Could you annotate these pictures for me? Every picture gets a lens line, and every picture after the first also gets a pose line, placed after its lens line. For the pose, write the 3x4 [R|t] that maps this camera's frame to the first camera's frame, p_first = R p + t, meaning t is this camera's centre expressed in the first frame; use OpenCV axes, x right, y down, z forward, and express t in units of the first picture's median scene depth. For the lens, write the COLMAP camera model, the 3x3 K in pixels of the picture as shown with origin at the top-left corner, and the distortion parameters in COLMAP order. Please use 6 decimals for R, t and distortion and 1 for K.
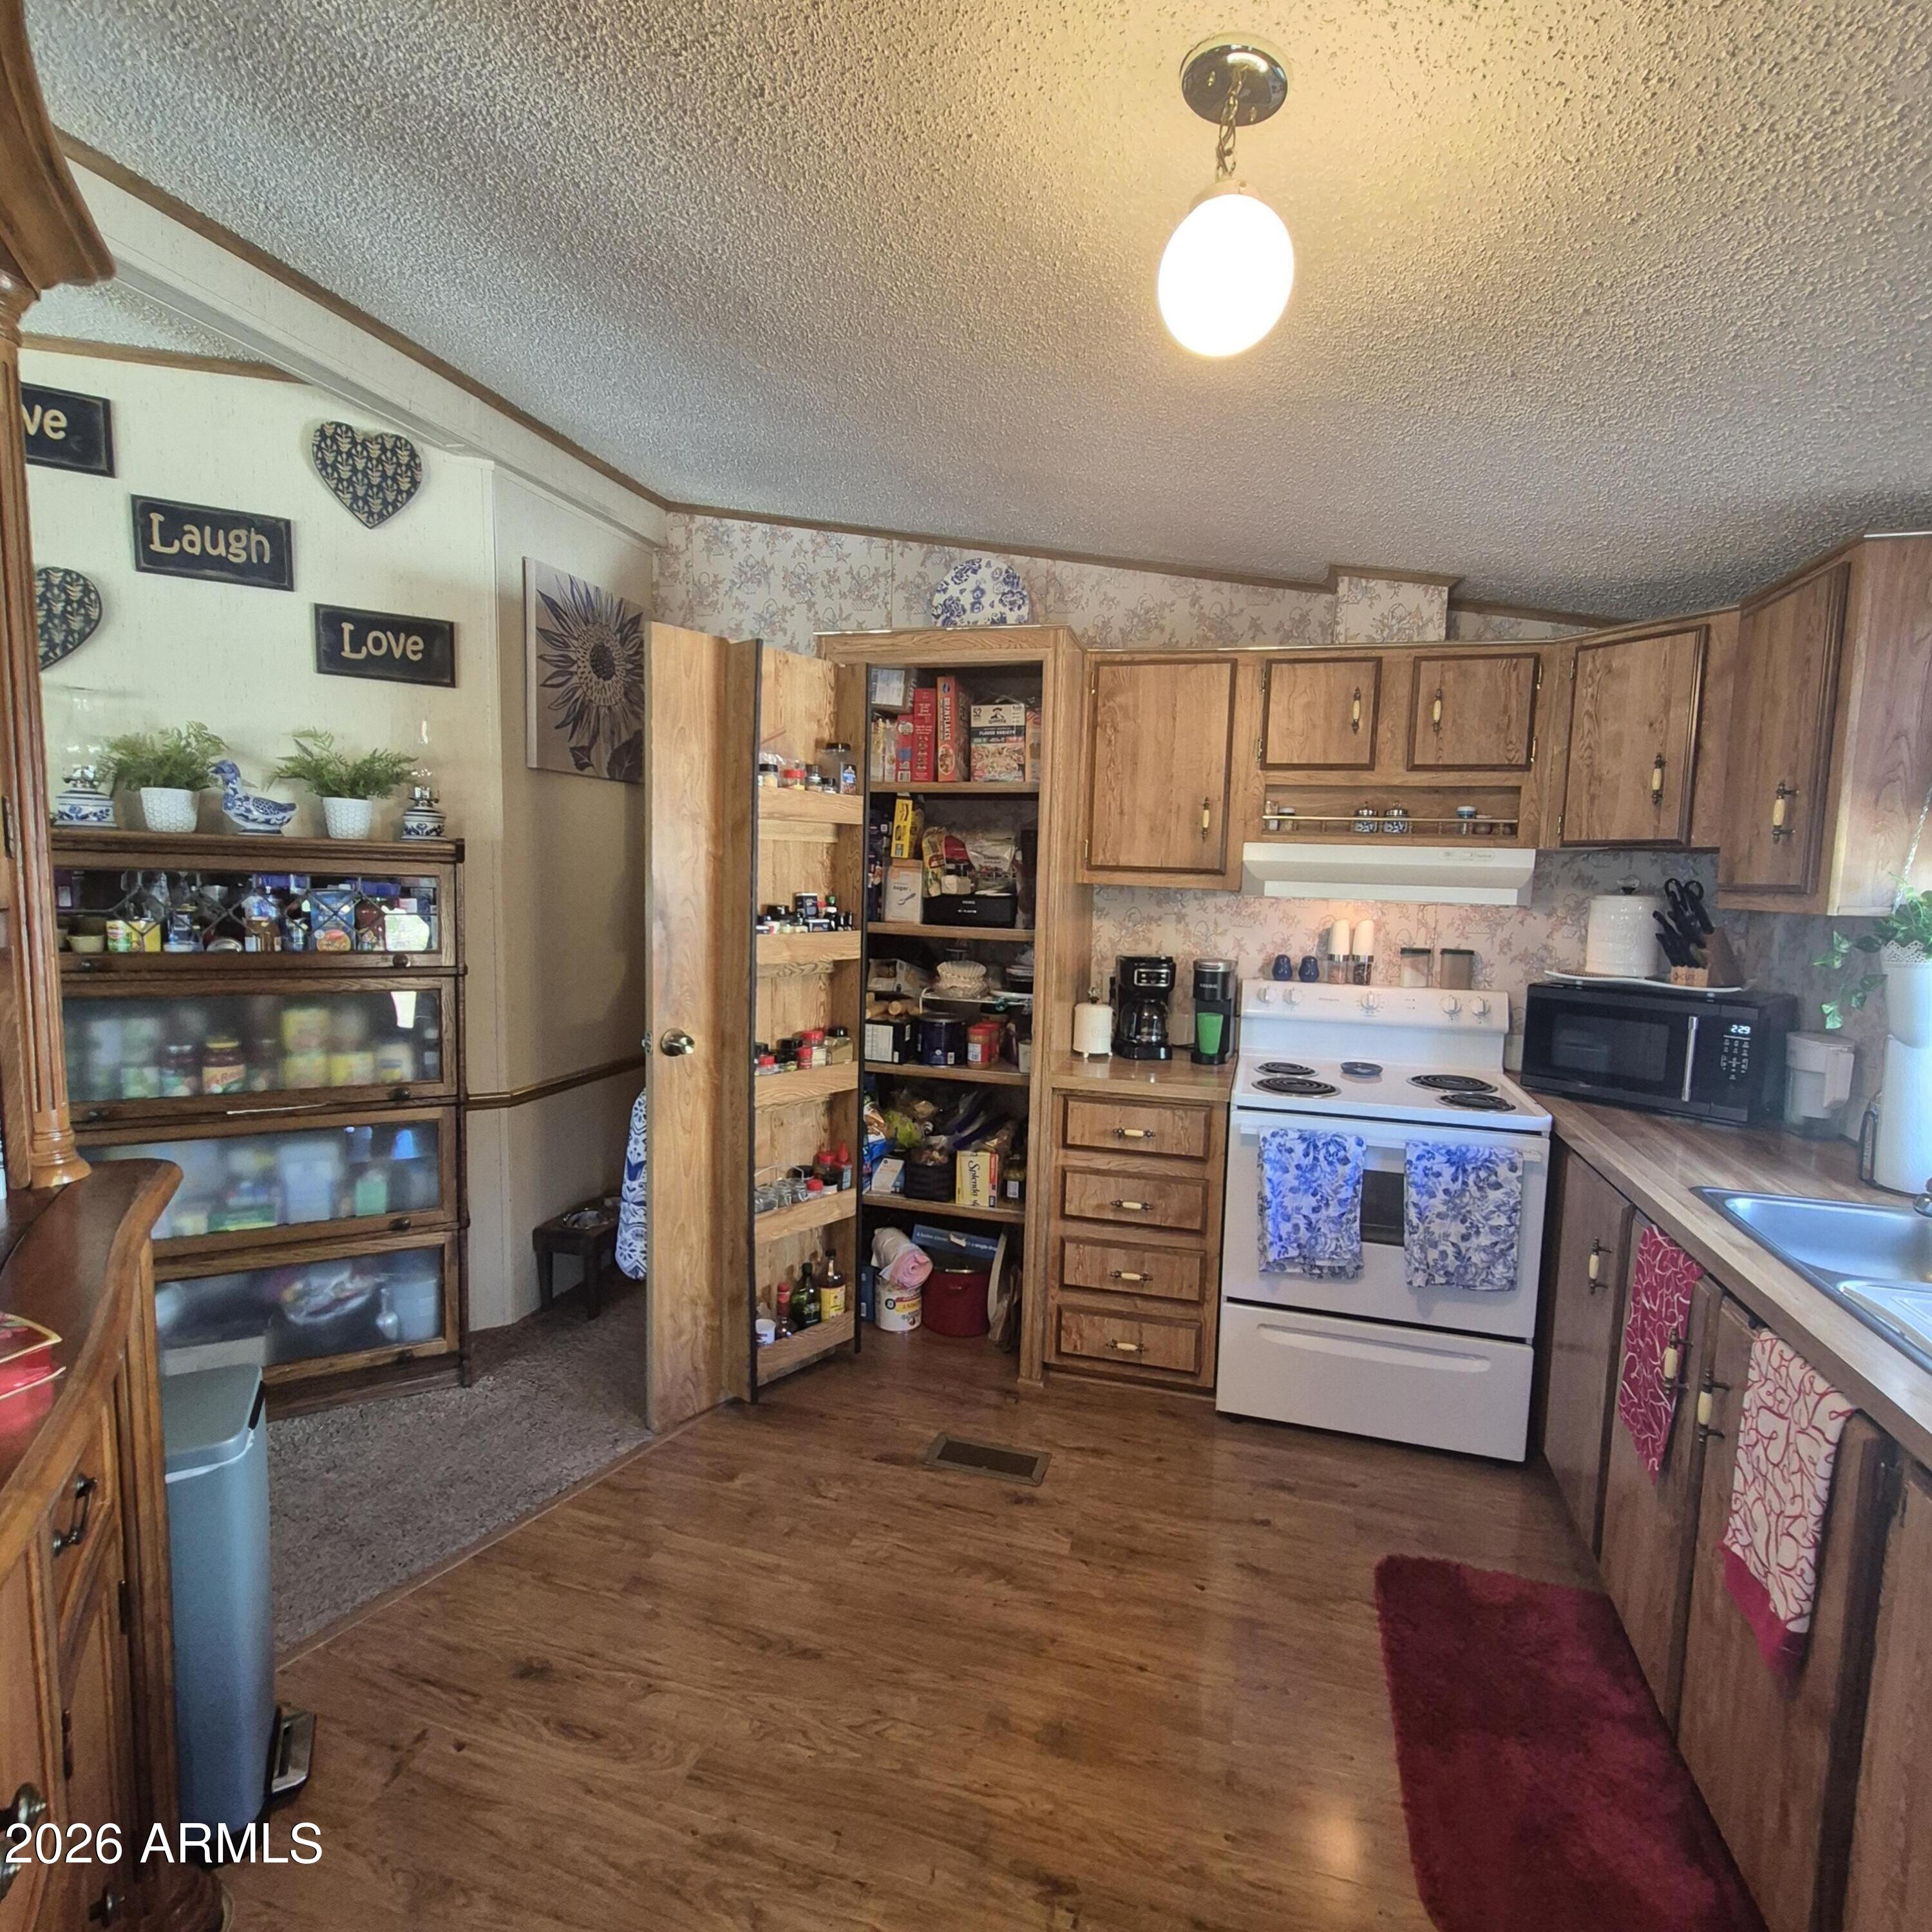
lens RADIAL K [[1011.3, 0, 993.9], [0, 1011.3, 973.2], [0, 0, 1]] dist [0.020124, -0.008893]
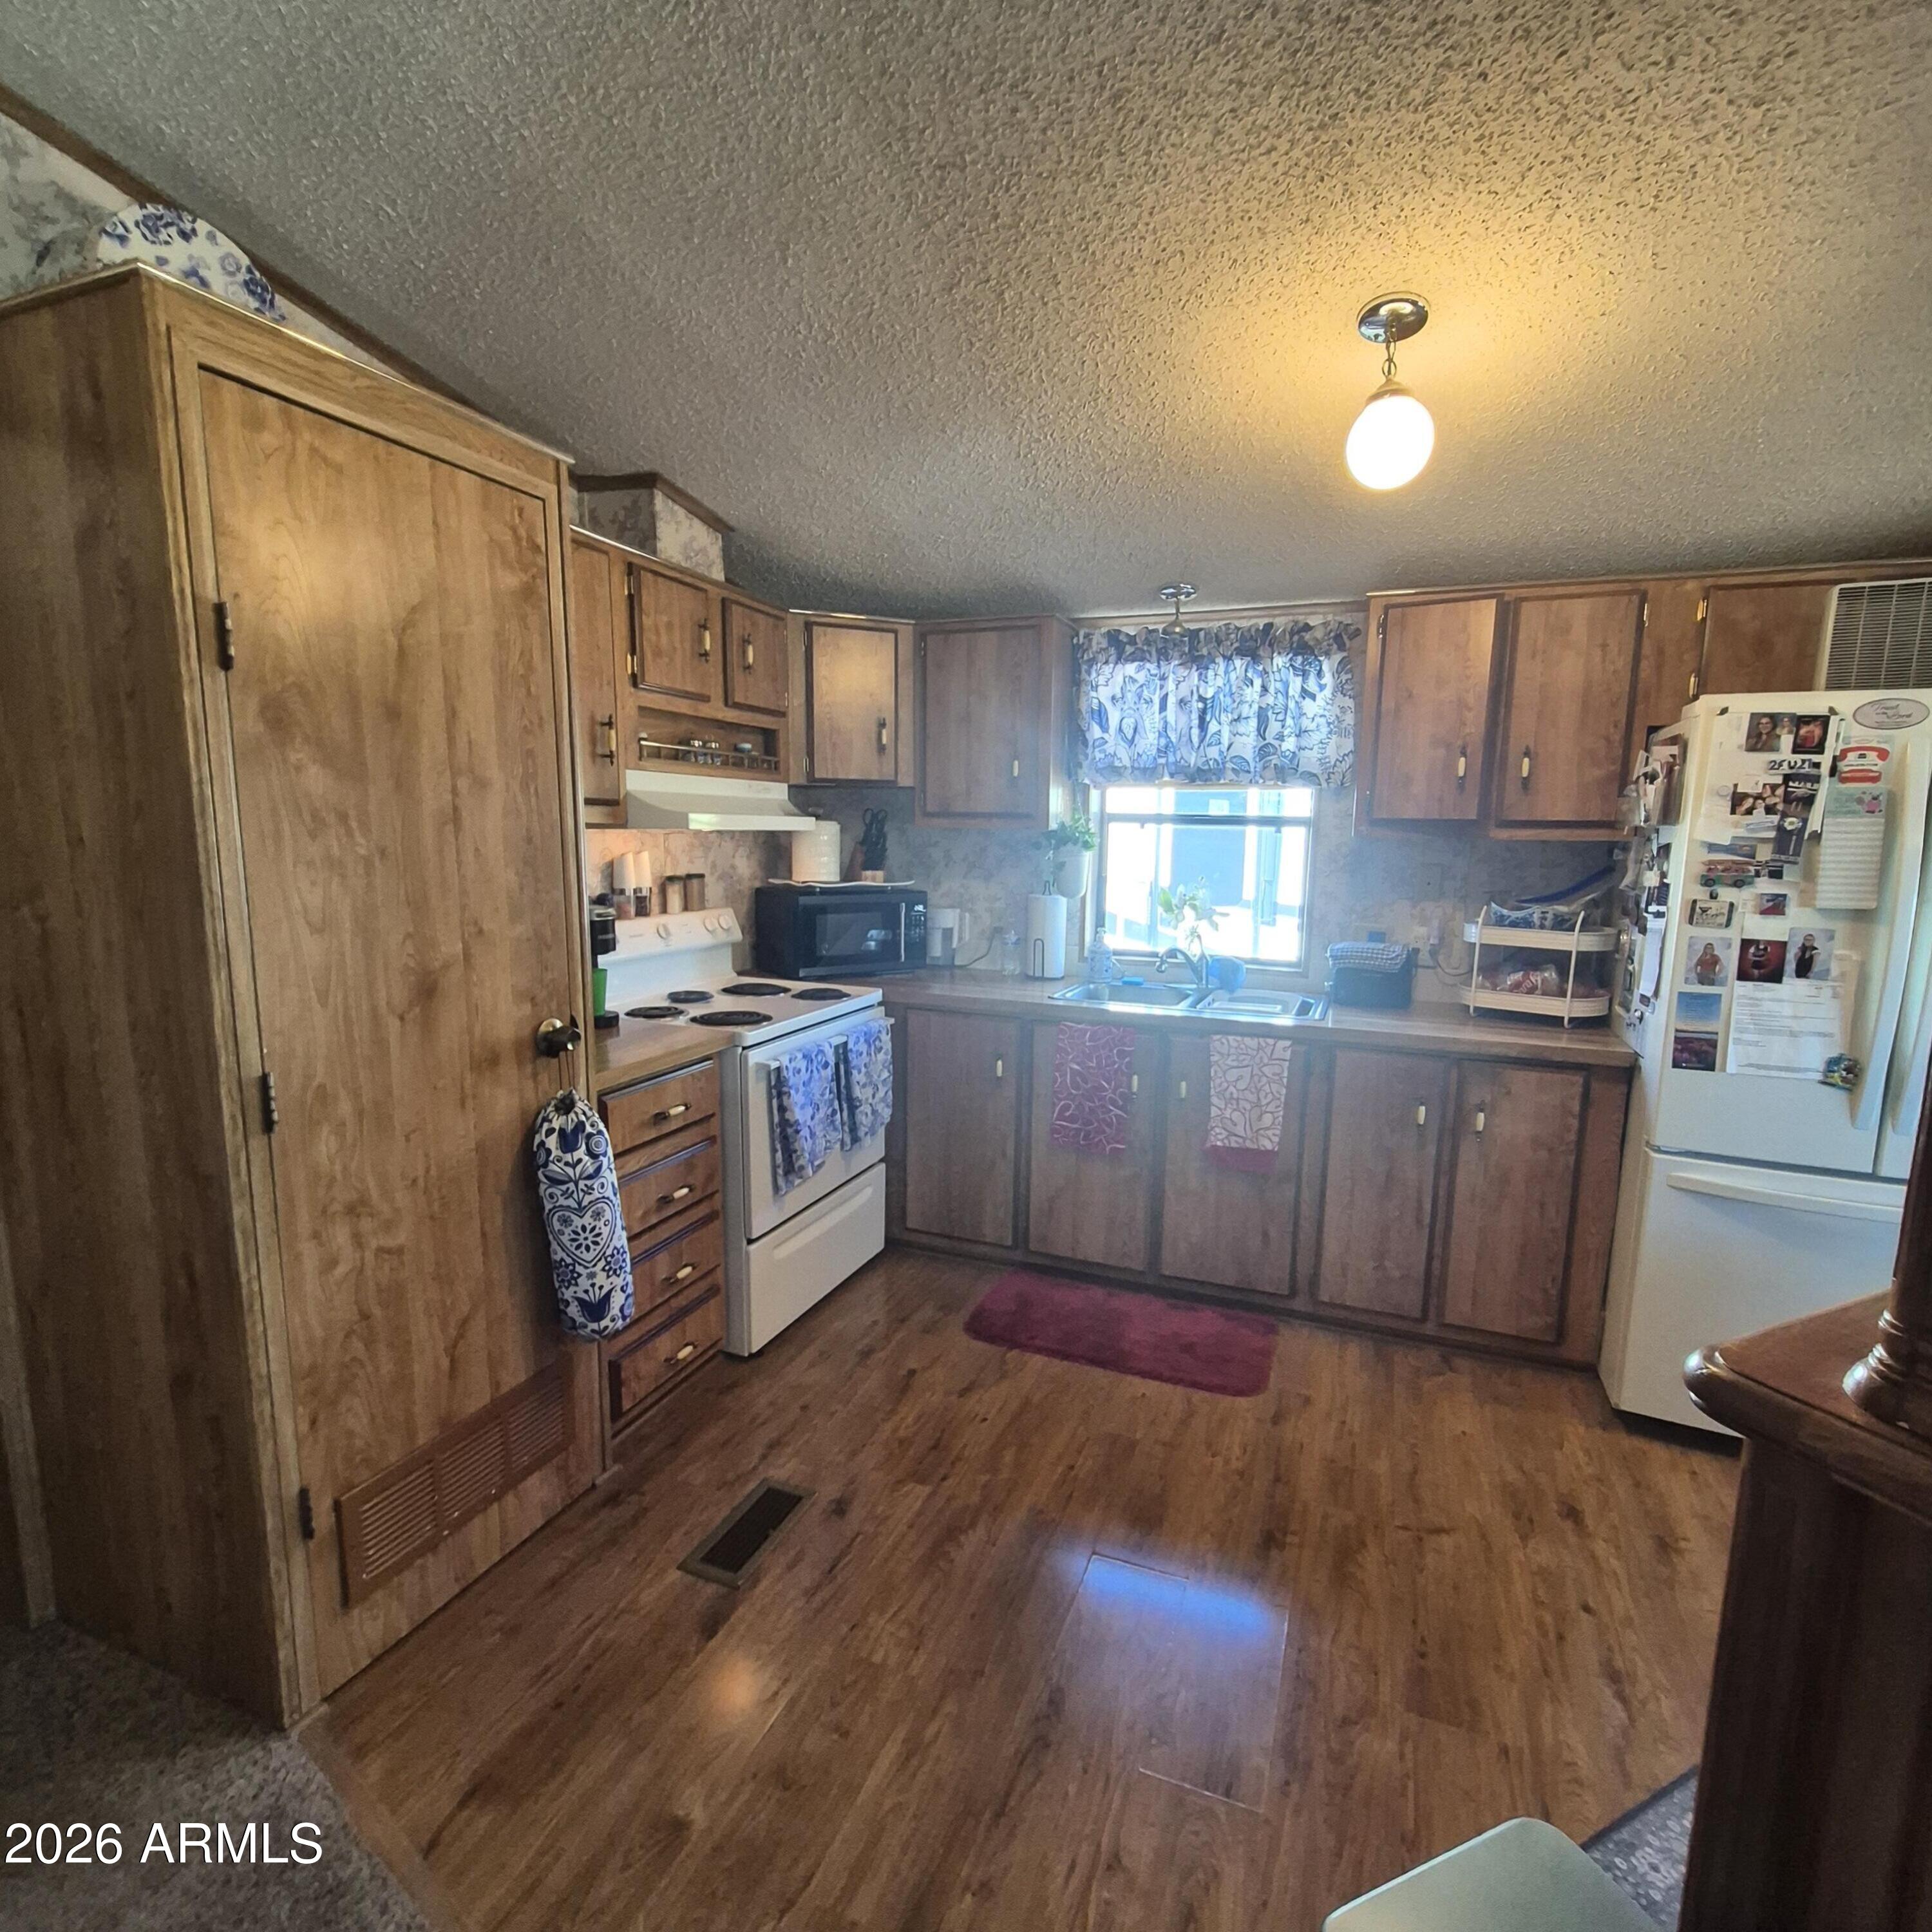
lens RADIAL K [[1011.3, 0, 993.9], [0, 1011.3, 973.2], [0, 0, 1]] dist [0.020124, -0.008893]
pose [[0.103994, -0.170640, 0.979830, -0.696708], [0.087713, 0.982907, 0.161867, -0.077423], [-0.990703, 0.069110, 0.117184, 0.661913]]
